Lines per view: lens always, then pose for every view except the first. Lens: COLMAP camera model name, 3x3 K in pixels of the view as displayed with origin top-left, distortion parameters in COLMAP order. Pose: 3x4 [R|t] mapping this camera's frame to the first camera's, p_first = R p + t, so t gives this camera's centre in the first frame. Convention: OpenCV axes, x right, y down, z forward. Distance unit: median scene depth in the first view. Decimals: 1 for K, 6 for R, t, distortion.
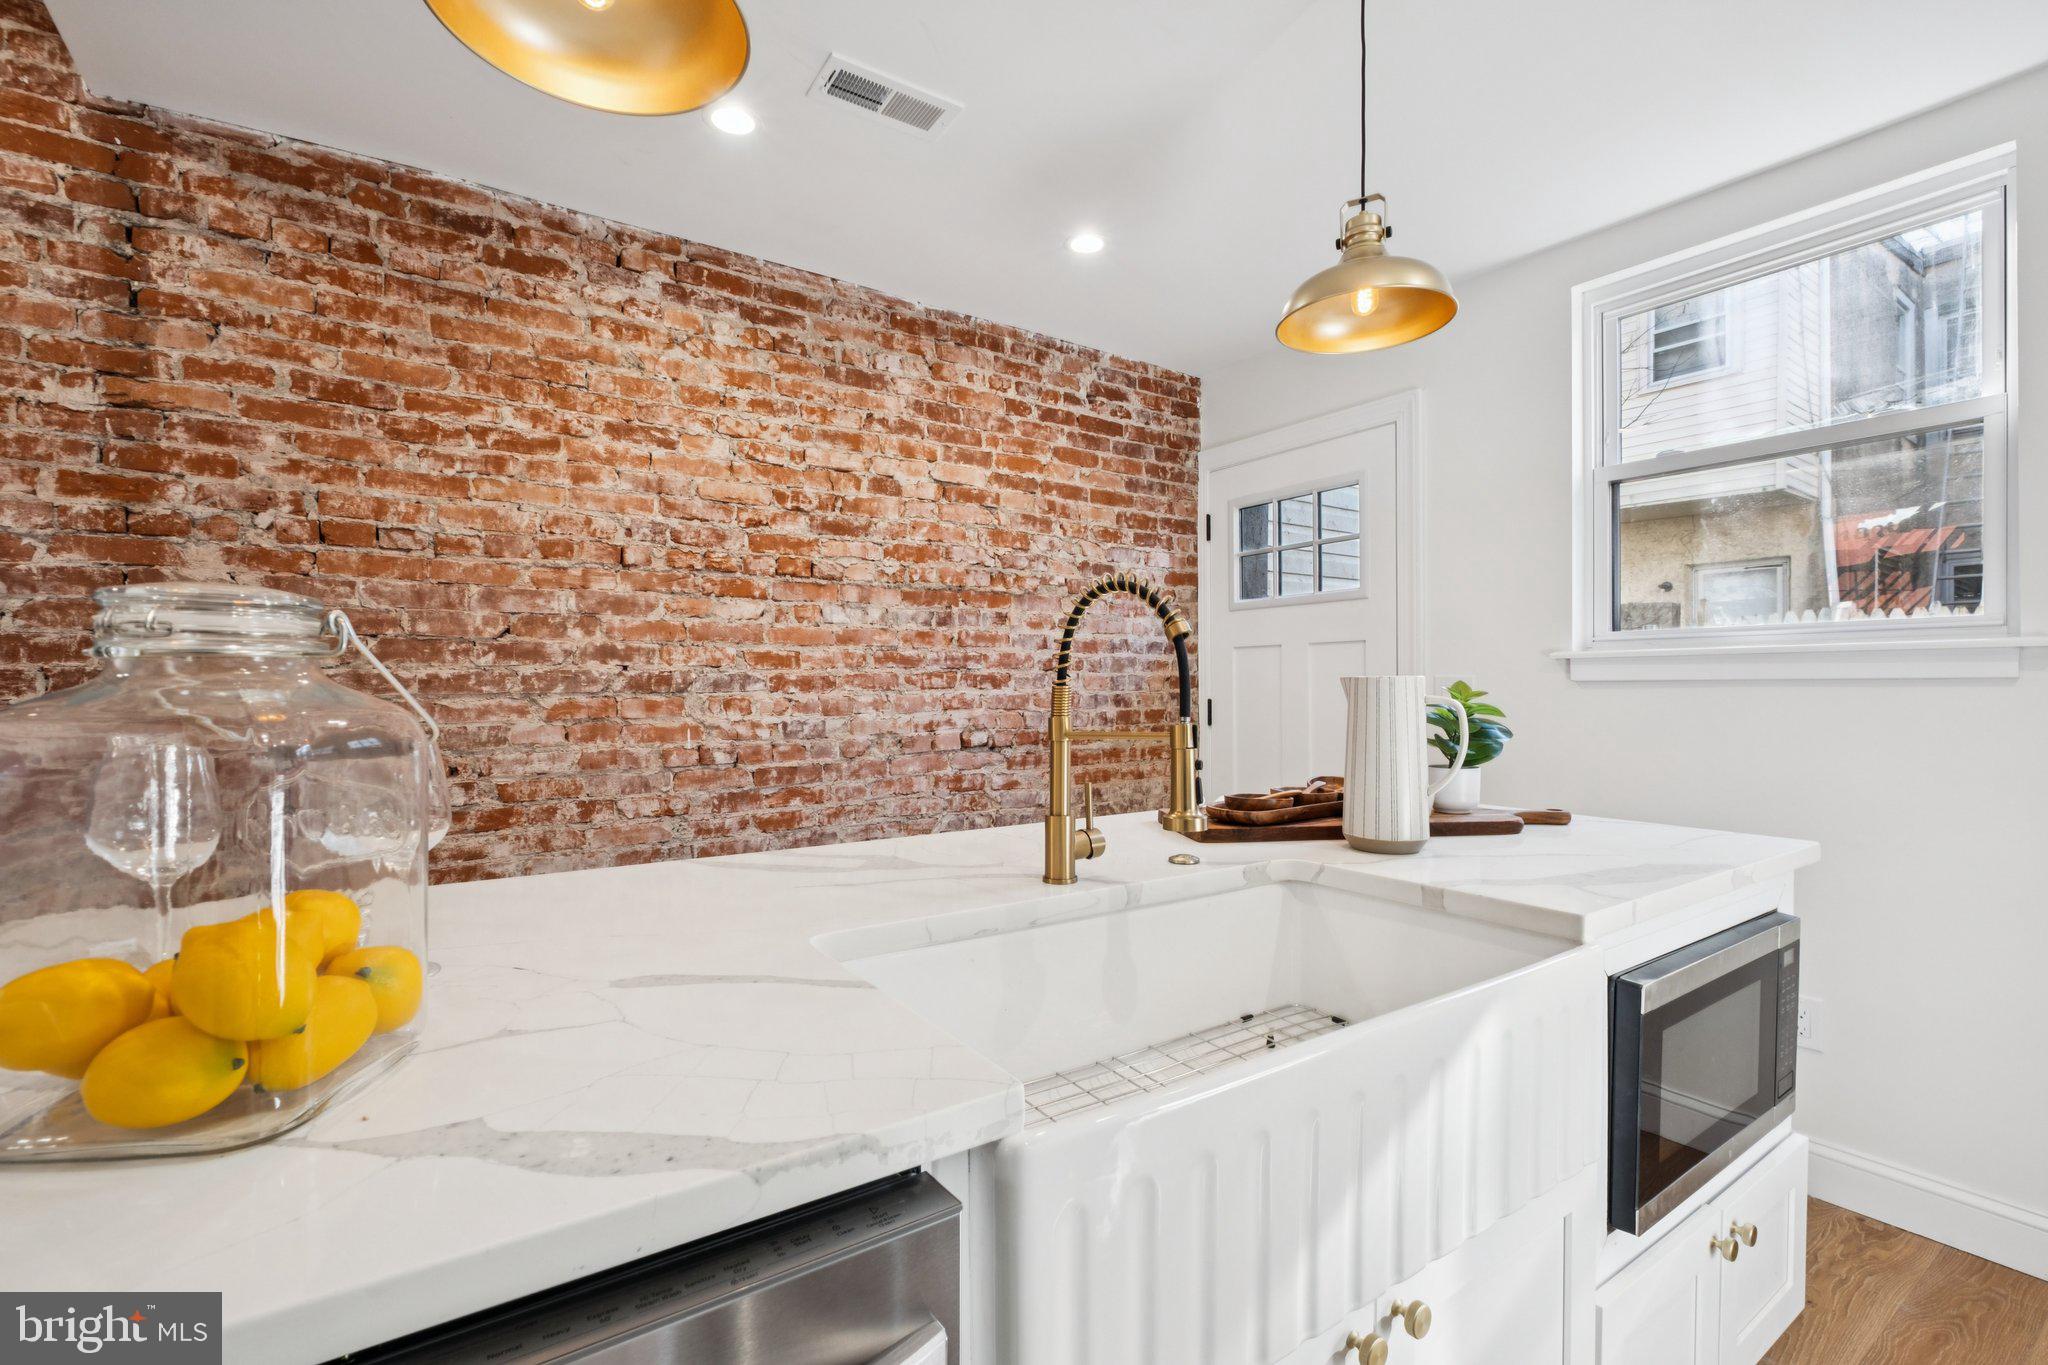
lens RADIAL K [[906.8, 0, 1024.4], [0, 906.8, 700.9], [0, 0, 1]] dist [-0.000003, -0.001027]
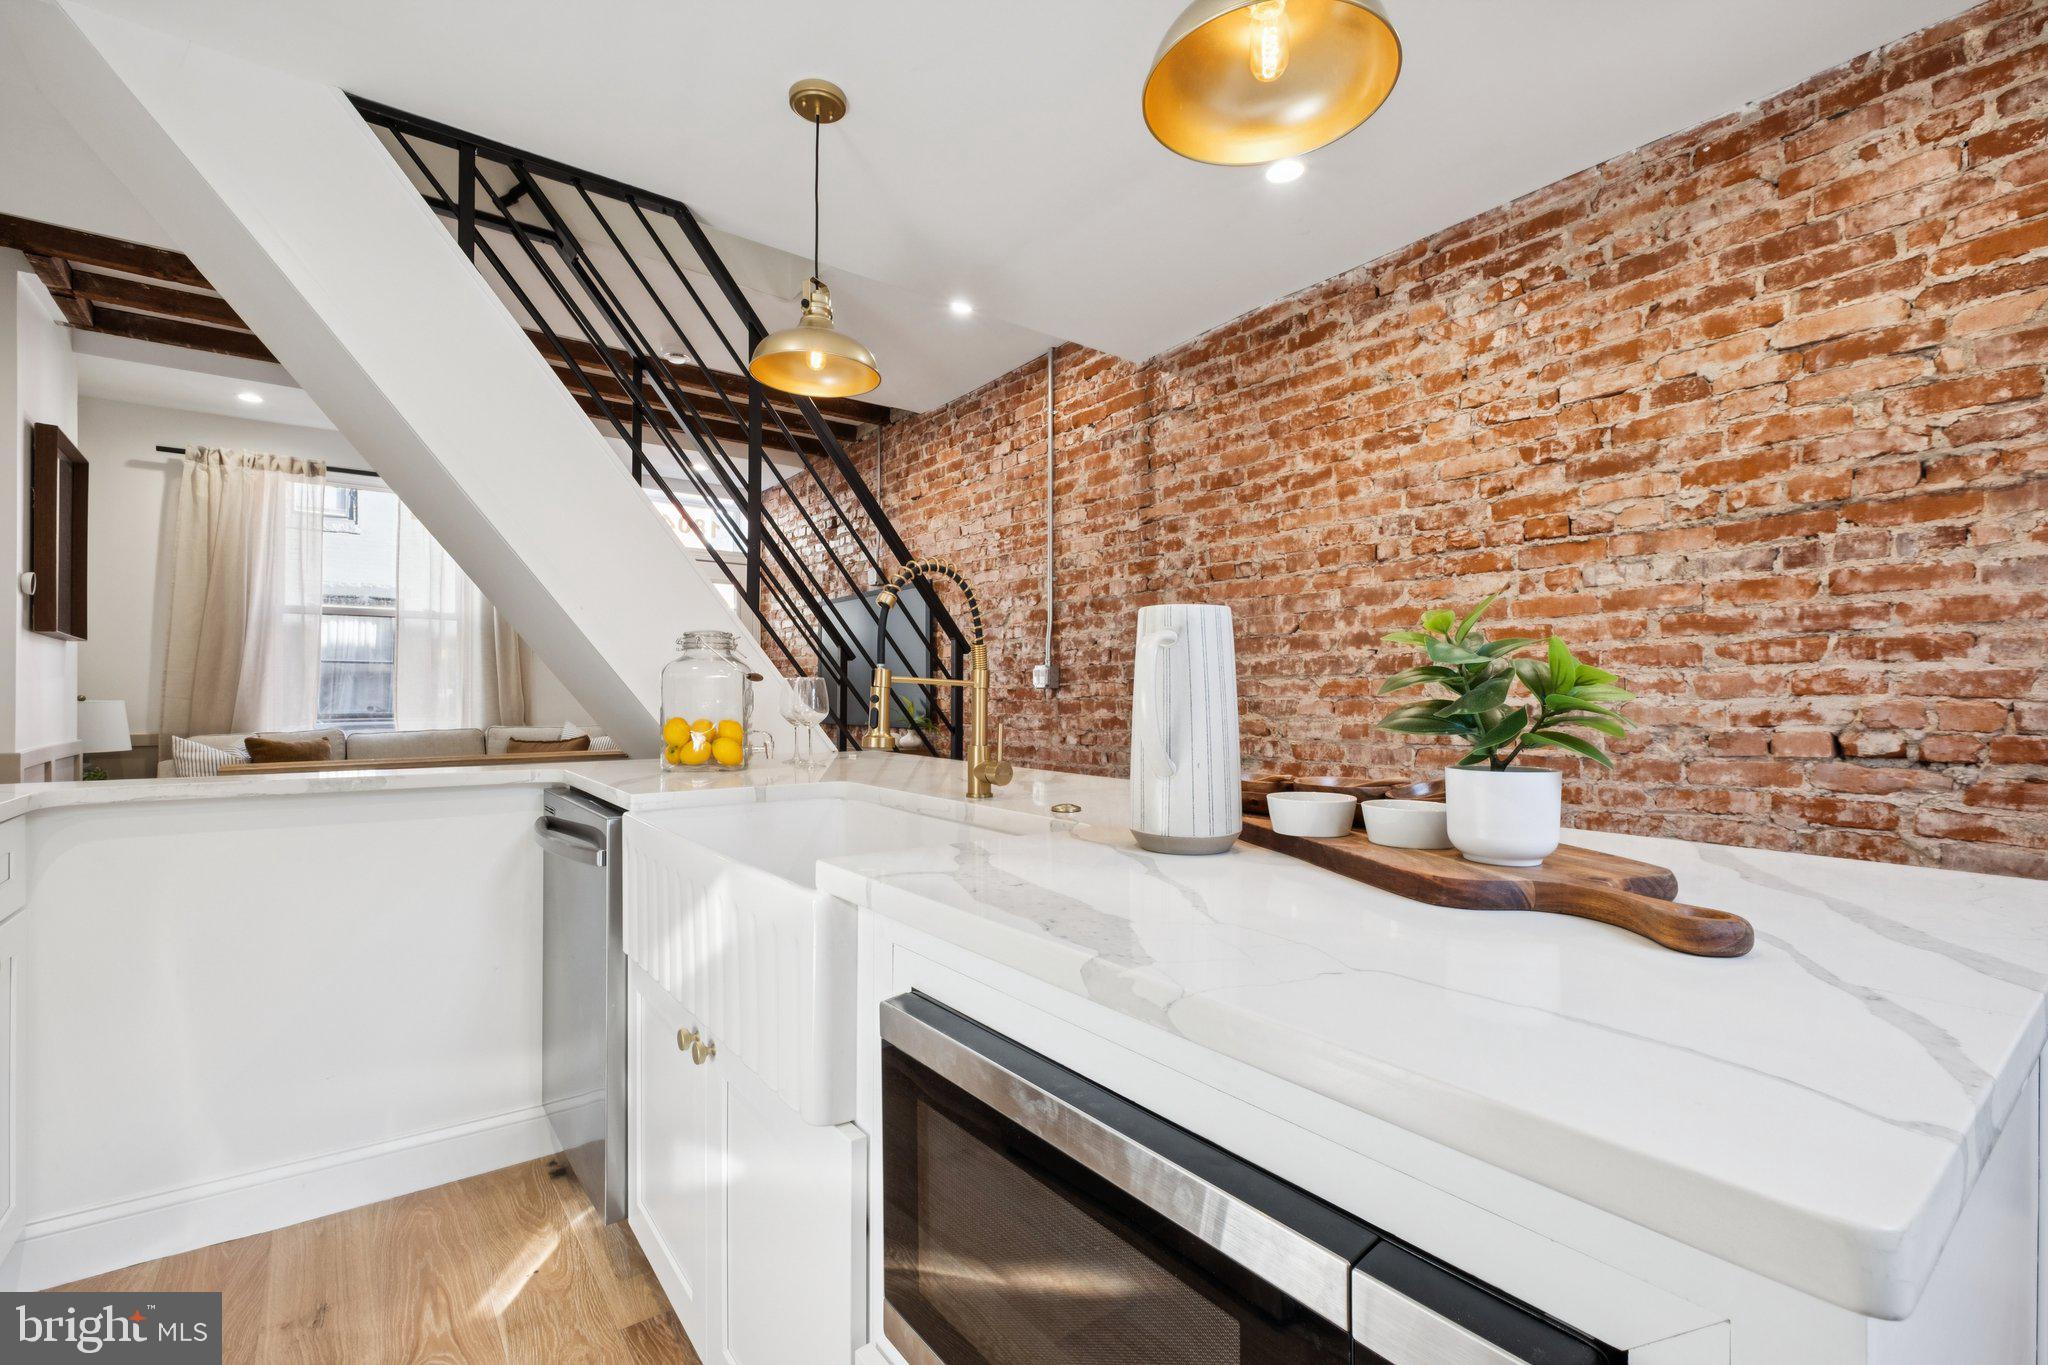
lens RADIAL K [[906.8, 0, 1005.1], [0, 906.8, 694.1], [0, 0, 1]] dist [-0.000003, -0.001027]
pose [[0.028620, 0.006003, -0.999572, 0.670957], [-0.013840, 0.999888, 0.005608, 0.016271], [0.999495, 0.013673, 0.028699, 0.507023]]
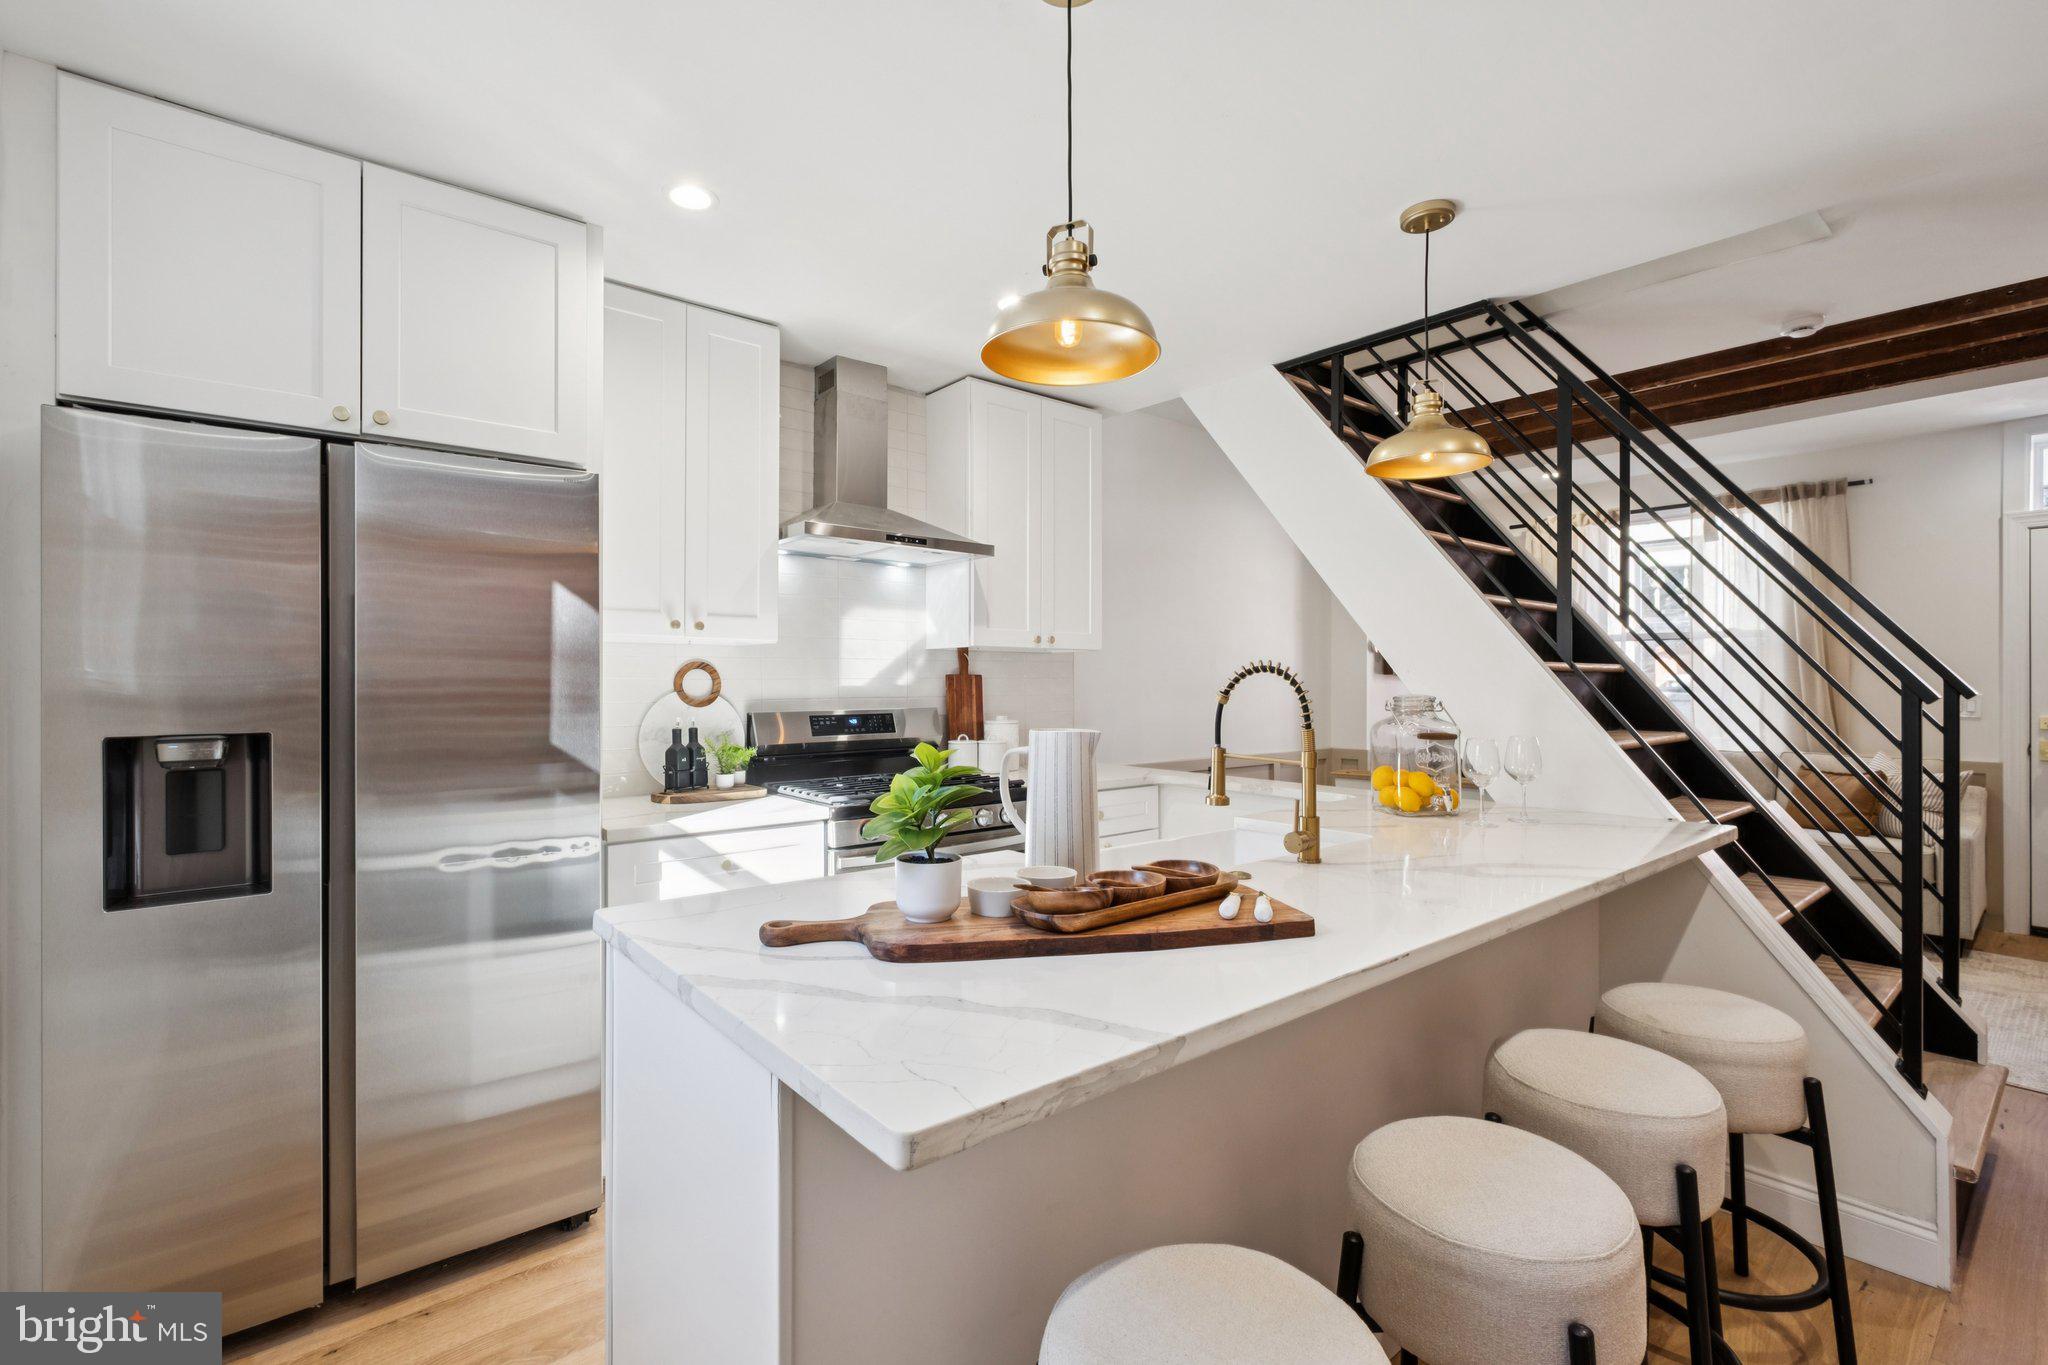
lens RADIAL K [[906.8, 0, 1023.8], [0, 906.8, 686.3], [0, 0, 1]] dist [-0.000003, -0.001027]
pose [[-0.996719, 0.006100, -0.080705, 0.315278], [0.004885, 0.999872, 0.015247, -0.060593], [0.080787, 0.014803, -0.996621, 1.229986]]
